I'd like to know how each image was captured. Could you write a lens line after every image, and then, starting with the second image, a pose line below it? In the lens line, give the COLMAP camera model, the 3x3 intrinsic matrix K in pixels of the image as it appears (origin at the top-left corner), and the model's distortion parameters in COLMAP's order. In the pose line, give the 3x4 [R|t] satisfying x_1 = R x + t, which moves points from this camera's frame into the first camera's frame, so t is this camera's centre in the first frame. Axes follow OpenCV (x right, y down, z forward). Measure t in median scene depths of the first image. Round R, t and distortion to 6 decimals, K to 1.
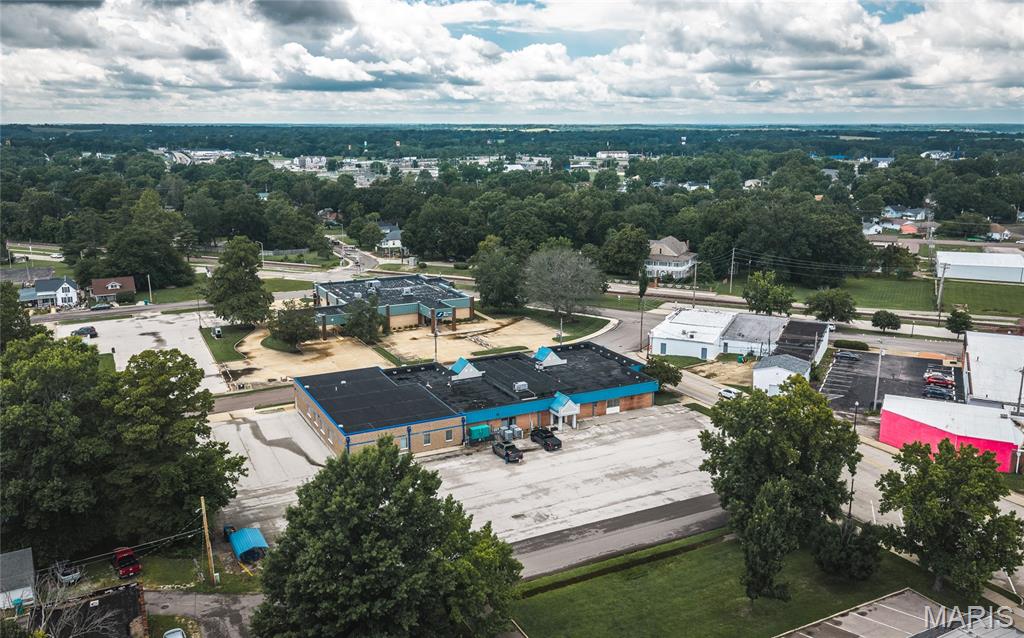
lens RADIAL K [[851.3, 0, 514.3], [0, 851.3, 320.0], [0, 0, 1]] dist [0.009083, -0.005432]
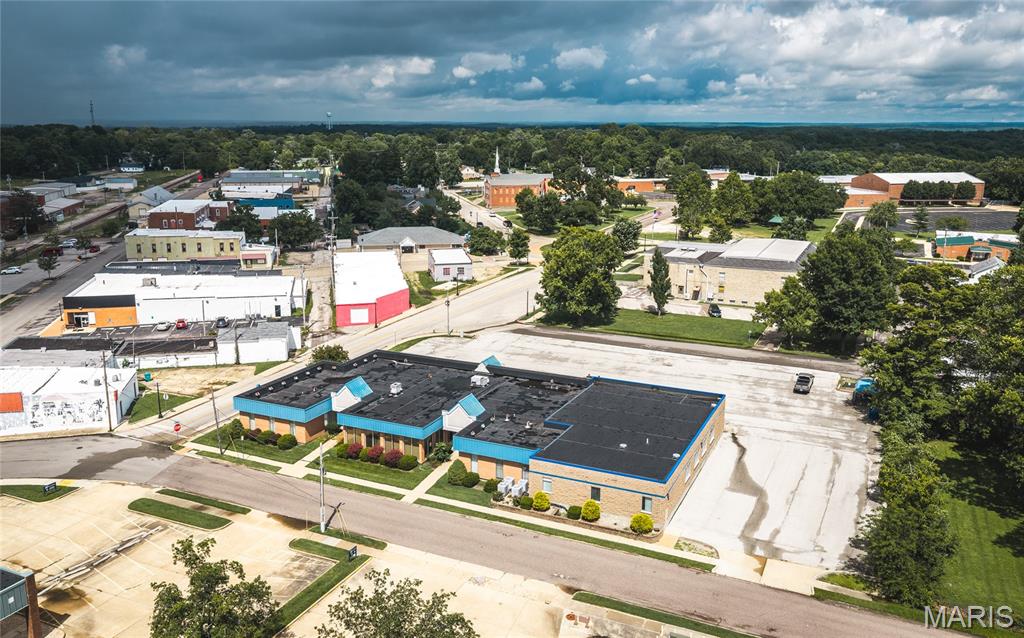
lens RADIAL K [[851.3, 0, 514.3], [0, 851.3, 320.0], [0, 0, 1]] dist [0.009083, -0.005432]
pose [[-0.616962, -0.185111, 0.764913, -0.618412], [0.175566, 0.915076, 0.363059, -0.264660], [-0.767160, 0.358286, -0.532068, 1.339893]]
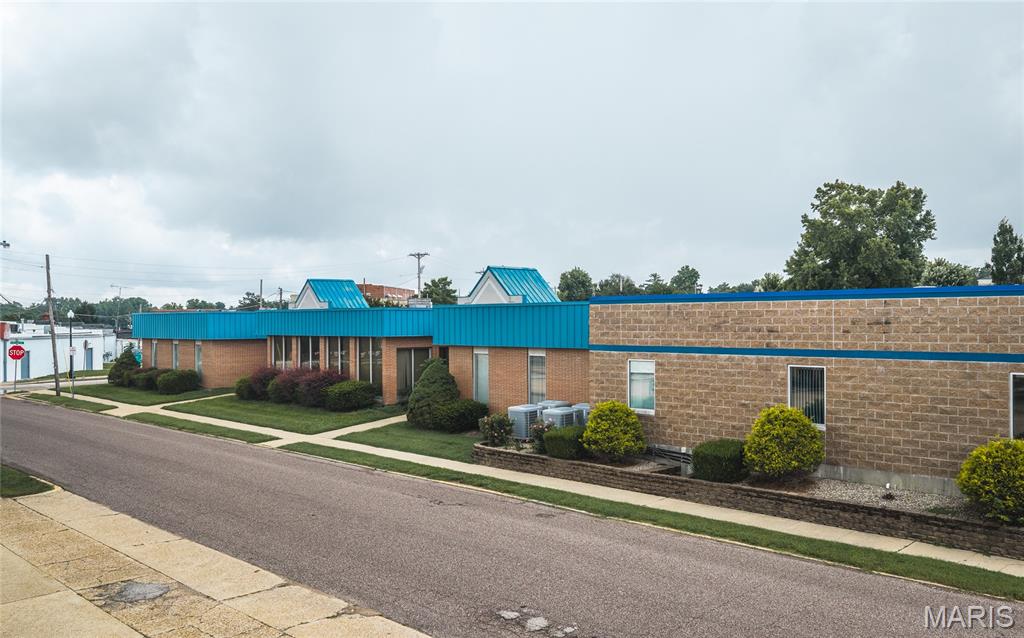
lens RADIAL K [[848.6, 0, 512.0], [0, 848.6, 319.0], [0, 0, 1]] dist [0.006967, -0.002249]
pose [[-0.324501, 0.005795, 0.945868, -0.347321], [0.217737, 0.973584, 0.068735, 0.043334], [-0.920483, 0.228255, -0.317191, 1.115745]]
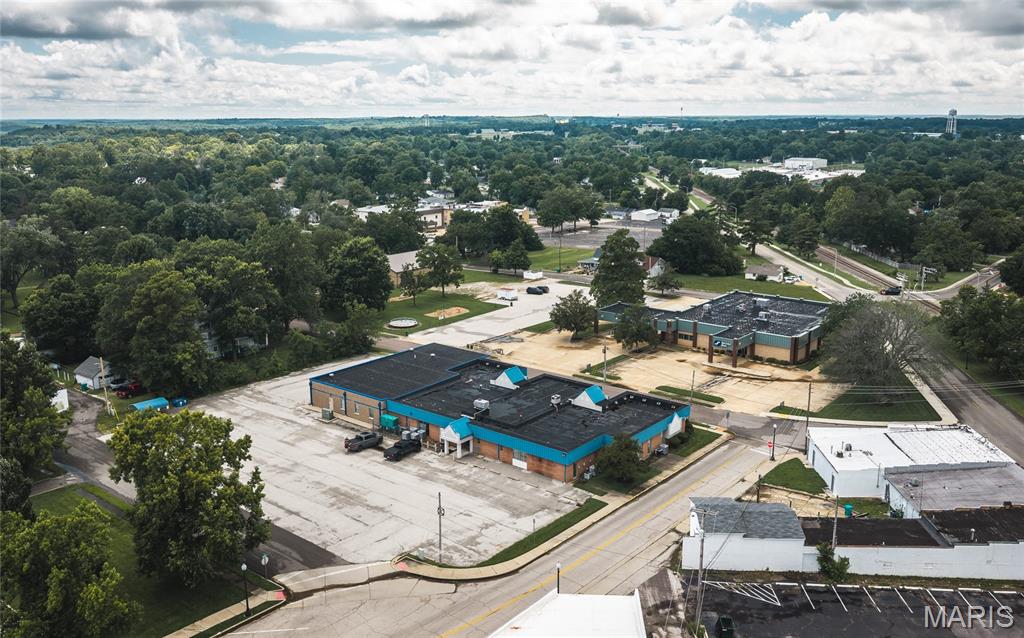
lens RADIAL K [[848.6, 0, 512.0], [0, 848.6, 319.0], [0, 0, 1]] dist [0.006967, -0.002249]
pose [[0.398023, 0.212197, -0.892496, 0.813070], [-0.203549, 0.969058, 0.139624, -0.147643], [0.894508, 0.126094, 0.428900, 0.584823]]
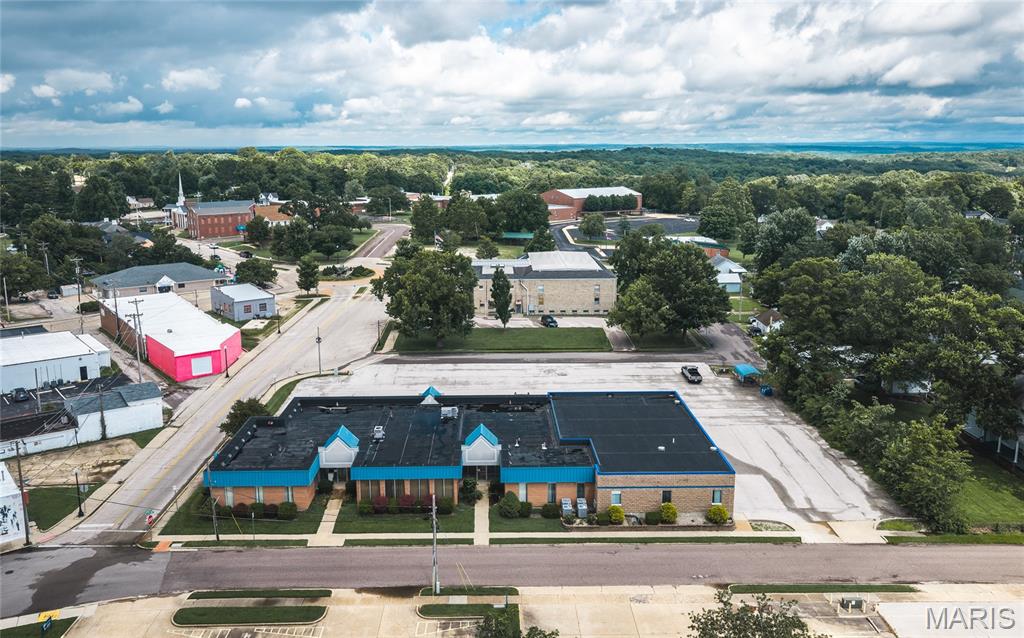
lens RADIAL K [[849.2, 0, 515.9], [0, 849.2, 335.9], [0, 0, 1]] dist [0.008795, -0.008453]
pose [[-0.901824, -0.094775, 0.421581, -0.365784], [0.100698, 0.902690, 0.418342, -0.304135], [-0.420205, 0.419724, -0.804524, 1.522303]]
